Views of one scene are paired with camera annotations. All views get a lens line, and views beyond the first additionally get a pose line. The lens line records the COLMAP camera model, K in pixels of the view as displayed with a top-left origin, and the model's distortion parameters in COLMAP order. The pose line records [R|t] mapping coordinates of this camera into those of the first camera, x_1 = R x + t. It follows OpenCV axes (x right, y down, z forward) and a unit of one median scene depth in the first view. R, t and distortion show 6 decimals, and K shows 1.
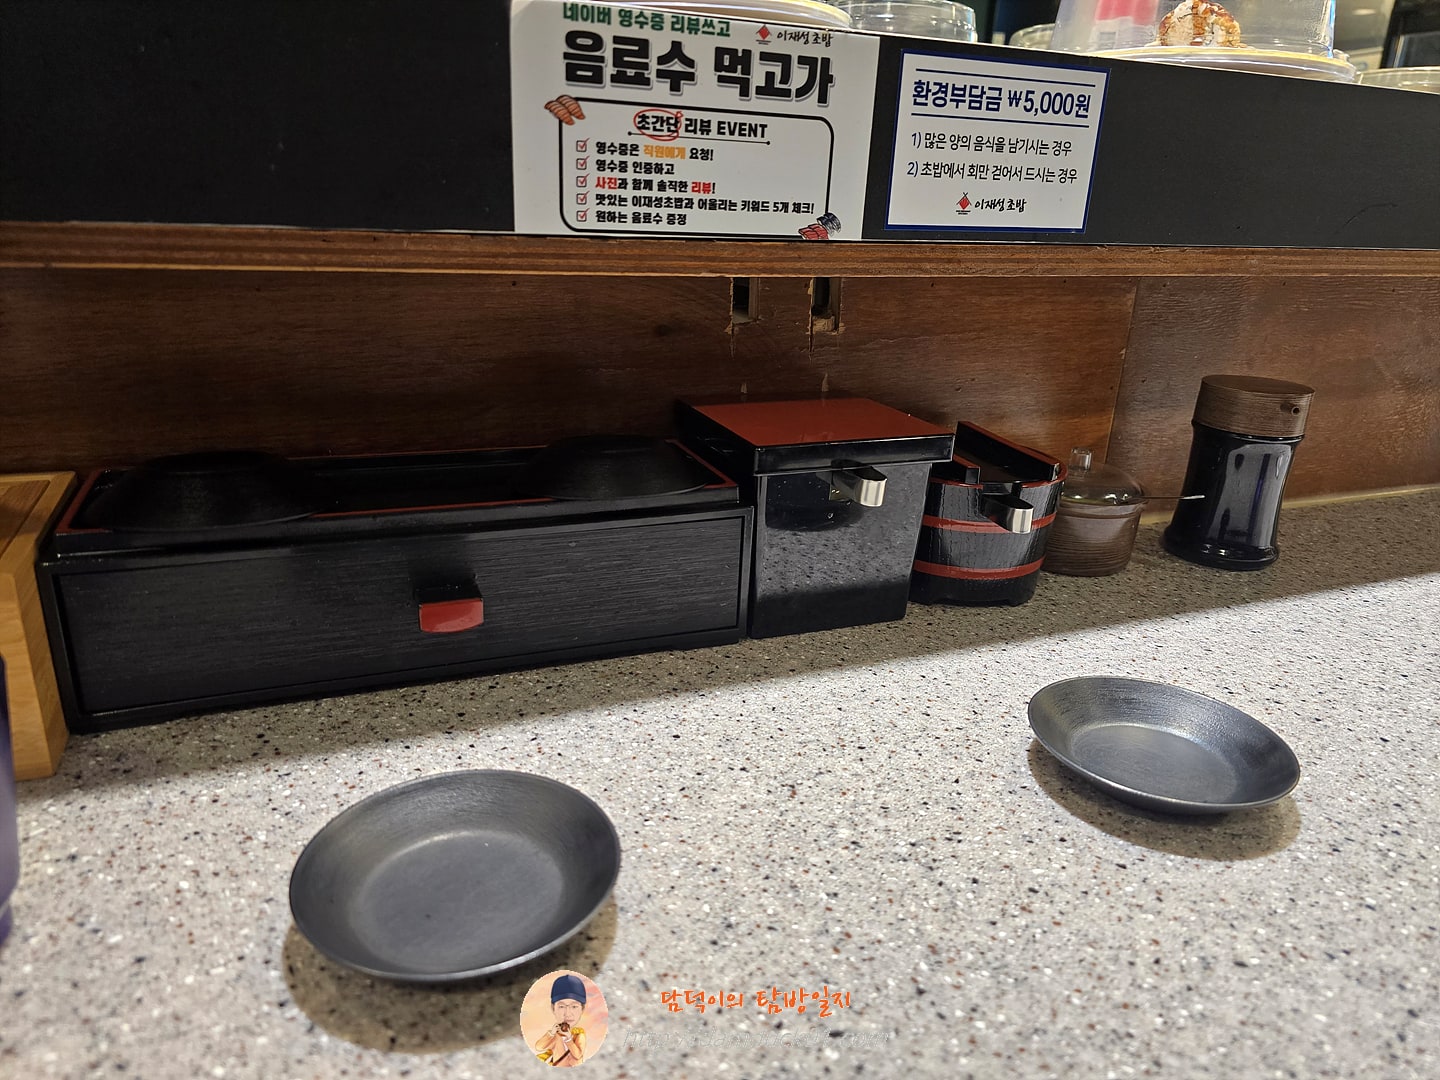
lens RADIAL K [[973.5, 0, 717.0], [0, 973.5, 539.4], [0, 0, 1]] dist [0.005787, -0.000245]
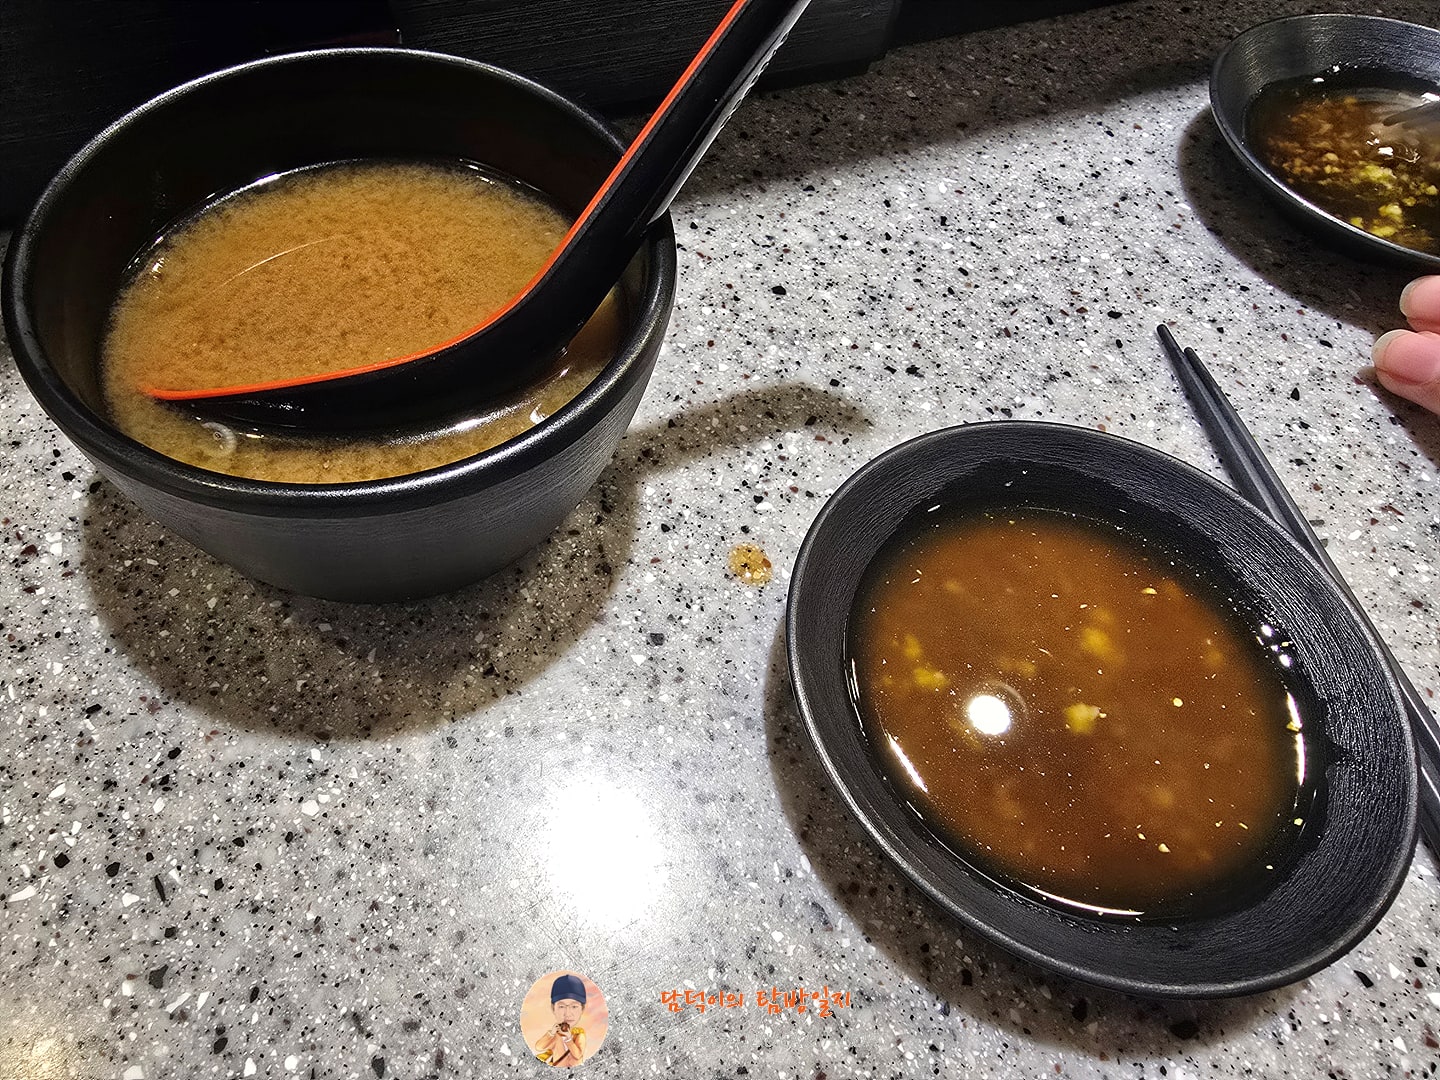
lens RADIAL K [[588.1, 0, 718.4], [0, 588.1, 533.9], [0, 0, 1]] dist [0.003159, -0.001331]
pose [[0.997707, -0.045806, 0.049834, -0.107139], [-0.006155, 0.671794, 0.740712, 0.050710], [-0.067408, -0.739320, 0.669971, 0.726566]]
